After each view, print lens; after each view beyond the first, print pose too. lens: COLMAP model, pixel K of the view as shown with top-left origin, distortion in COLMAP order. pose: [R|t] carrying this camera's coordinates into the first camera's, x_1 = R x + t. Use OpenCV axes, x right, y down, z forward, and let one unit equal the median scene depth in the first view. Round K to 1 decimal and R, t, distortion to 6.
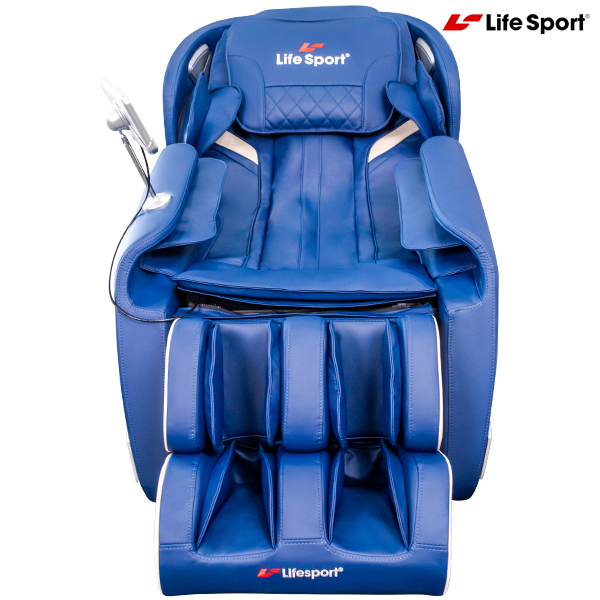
lens RADIAL K [[942.5, 0, 300.0], [0, 942.5, 300.0], [0, 0, 1]] dist [0.108648, 0.057887]
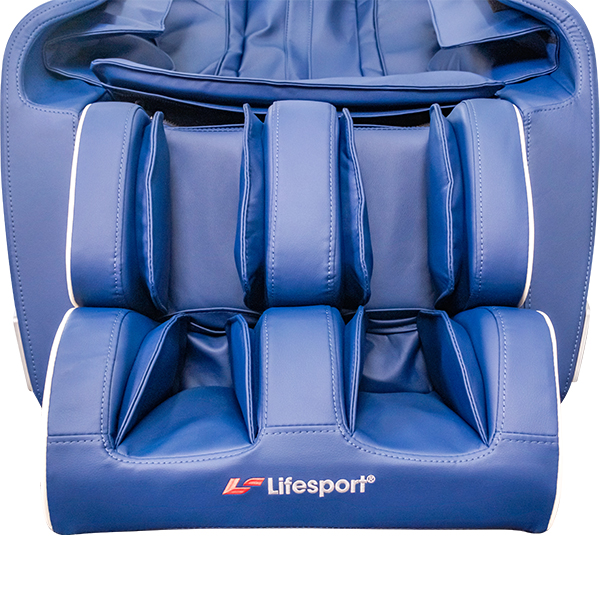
lens RADIAL K [[942.5, 0, 300.0], [0, 942.5, 300.0], [0, 0, 1]] dist [0.108648, 0.057887]
pose [[0.999060, 0.004773, 0.043077, -0.023806], [0.001765, 0.988612, -0.150474, 0.259832], [-0.043305, 0.150409, 0.987675, 0.424752]]
